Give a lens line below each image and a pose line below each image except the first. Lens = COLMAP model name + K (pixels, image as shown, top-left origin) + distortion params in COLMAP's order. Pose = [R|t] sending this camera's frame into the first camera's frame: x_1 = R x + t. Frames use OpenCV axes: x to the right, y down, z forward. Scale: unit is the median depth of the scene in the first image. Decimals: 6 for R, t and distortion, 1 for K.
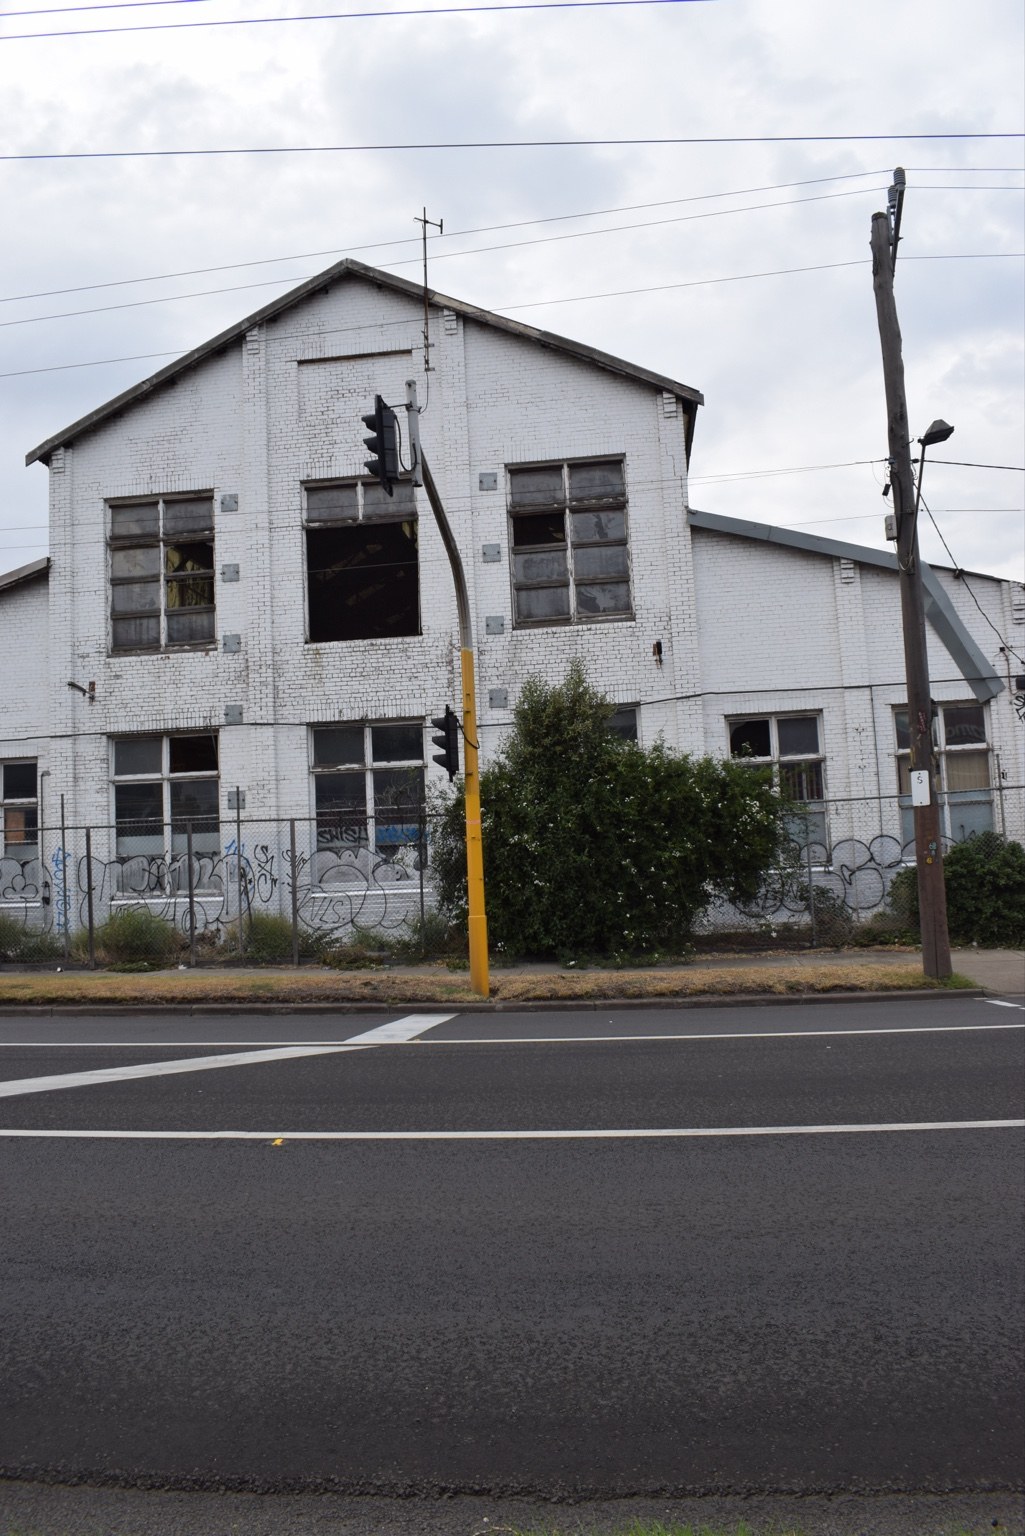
lens RADIAL K [[1308.1, 0, 512.5], [0, 1308.1, 768.0], [0, 0, 1]] dist [-0.097649, 0.000600]
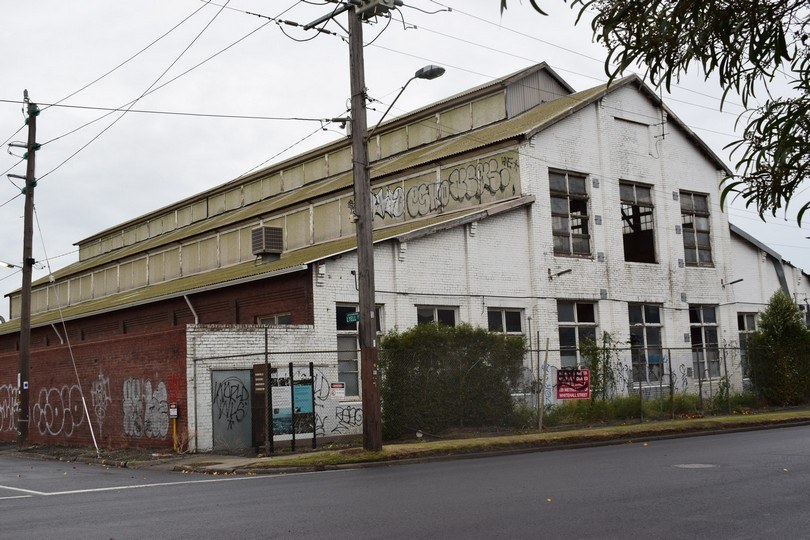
lens RADIAL K [[1029.5, 0, 405.0], [0, 1029.5, 270.0], [0, 0, 1]] dist [-0.195312, 0.007468]
pose [[0.693975, 0.100532, 0.712946, -1.479184], [-0.043783, 0.994264, -0.097583, 0.082528], [-0.718667, 0.036505, 0.694396, 0.162551]]
